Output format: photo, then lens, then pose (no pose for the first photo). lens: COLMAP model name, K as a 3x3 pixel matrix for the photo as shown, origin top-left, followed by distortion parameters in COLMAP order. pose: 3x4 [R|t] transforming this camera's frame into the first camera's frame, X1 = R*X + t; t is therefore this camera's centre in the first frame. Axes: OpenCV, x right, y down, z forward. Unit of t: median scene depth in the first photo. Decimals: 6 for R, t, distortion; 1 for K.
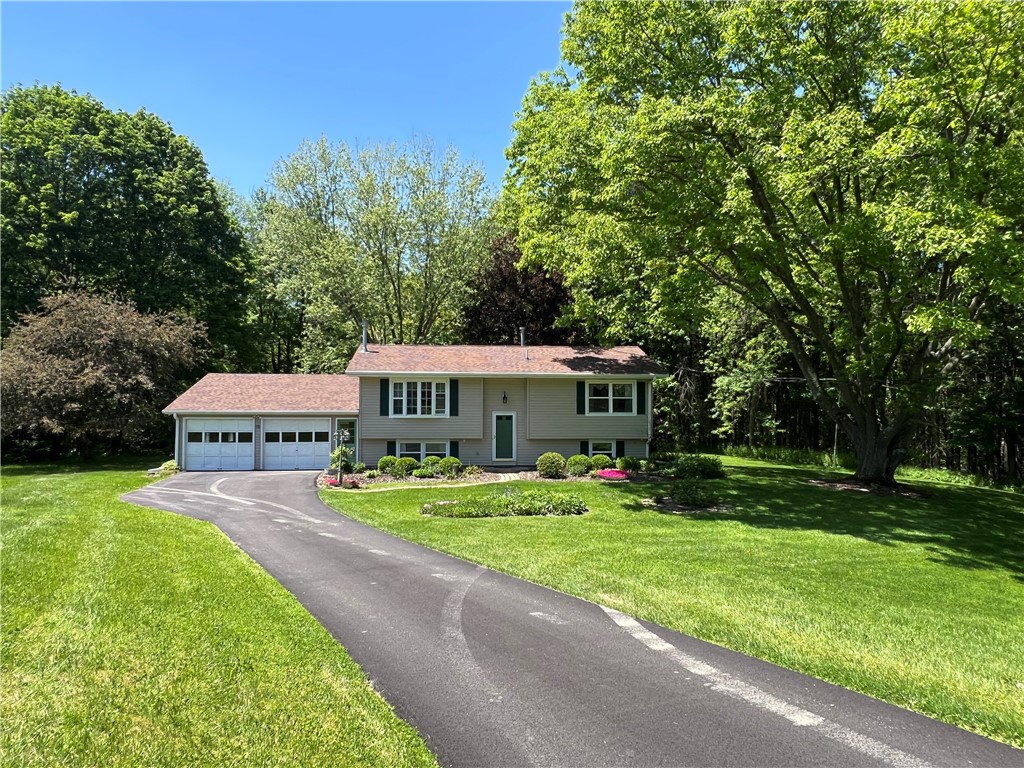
lens RADIAL K [[668.2, 0, 515.2], [0, 668.2, 386.8], [0, 0, 1]] dist [-0.002389, -0.003166]
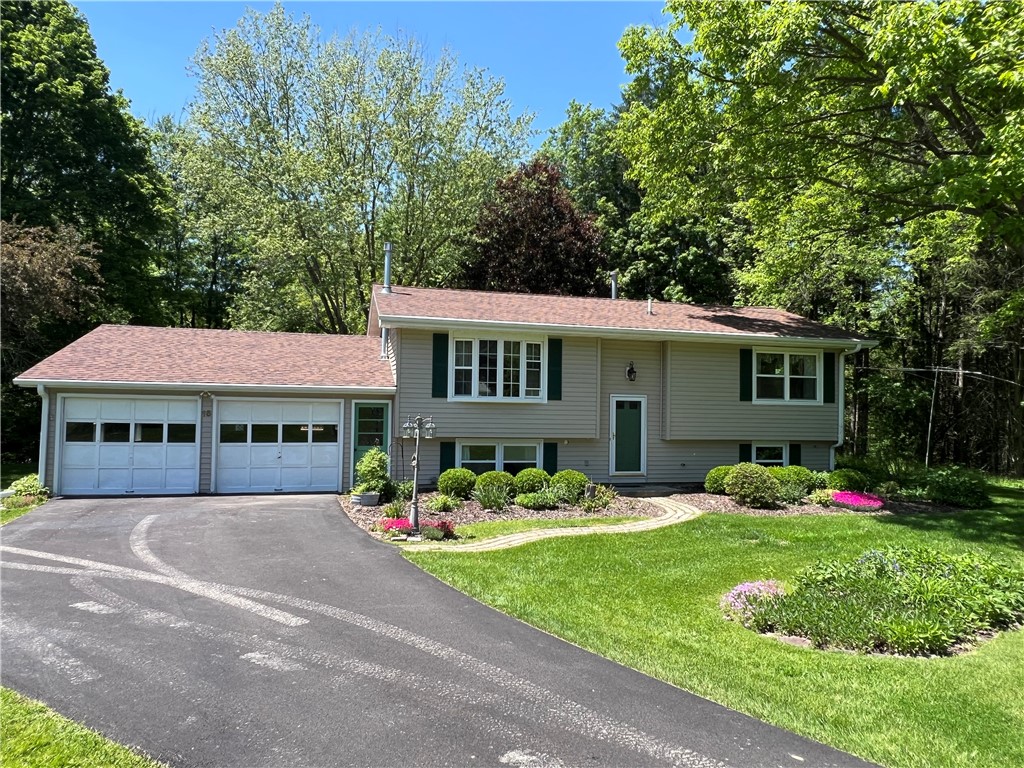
lens RADIAL K [[668.2, 0, 509.6], [0, 668.2, 385.8], [0, 0, 1]] dist [-0.002389, -0.003166]
pose [[0.988594, 0.018783, 0.149428, -0.220110], [-0.017661, 0.999805, -0.008835, 0.036811], [-0.149565, 0.006095, 0.988733, 0.420225]]
